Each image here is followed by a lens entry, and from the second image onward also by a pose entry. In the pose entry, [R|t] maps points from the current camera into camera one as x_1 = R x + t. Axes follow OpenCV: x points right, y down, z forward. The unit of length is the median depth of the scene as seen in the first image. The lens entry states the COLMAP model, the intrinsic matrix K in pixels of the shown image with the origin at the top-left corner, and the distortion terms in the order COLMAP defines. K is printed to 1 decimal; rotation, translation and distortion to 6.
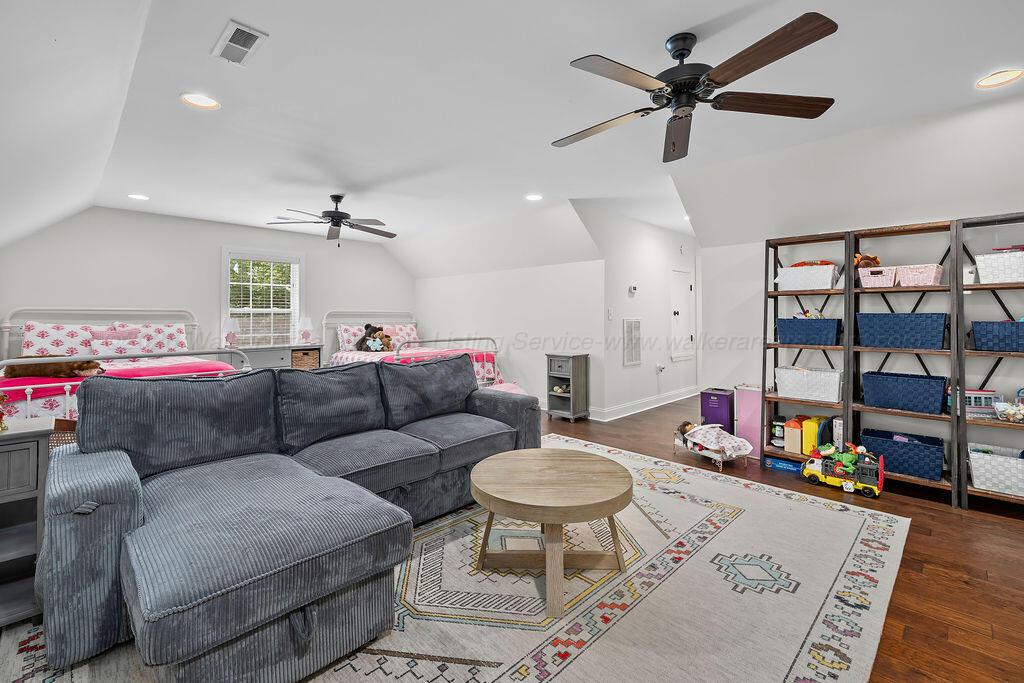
lens RADIAL K [[435.5, 0, 510.9], [0, 435.5, 322.2], [0, 0, 1]] dist [0.000386, 0.000136]
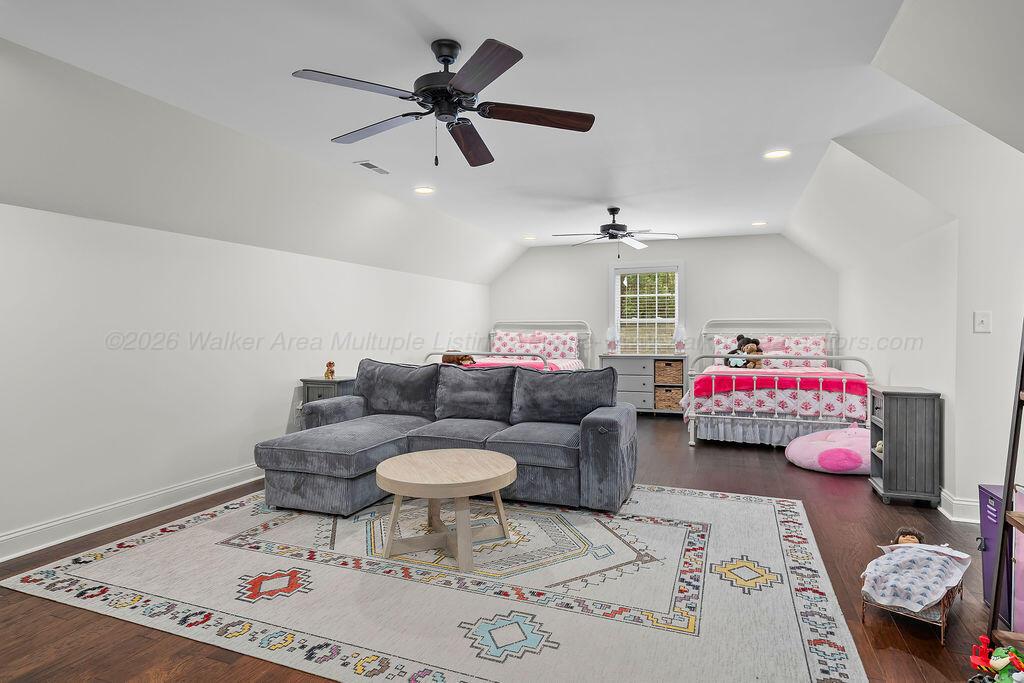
lens RADIAL K [[528.1, 0, 512.0], [0, 528.1, 341.5], [0, 0, 1]] dist [-0.001188, -0.000111]
pose [[0.428765, 0.025155, -0.903066, 0.994538], [-0.007437, 0.999677, 0.024315, -0.011241], [0.903385, -0.003710, 0.428814, 0.387890]]
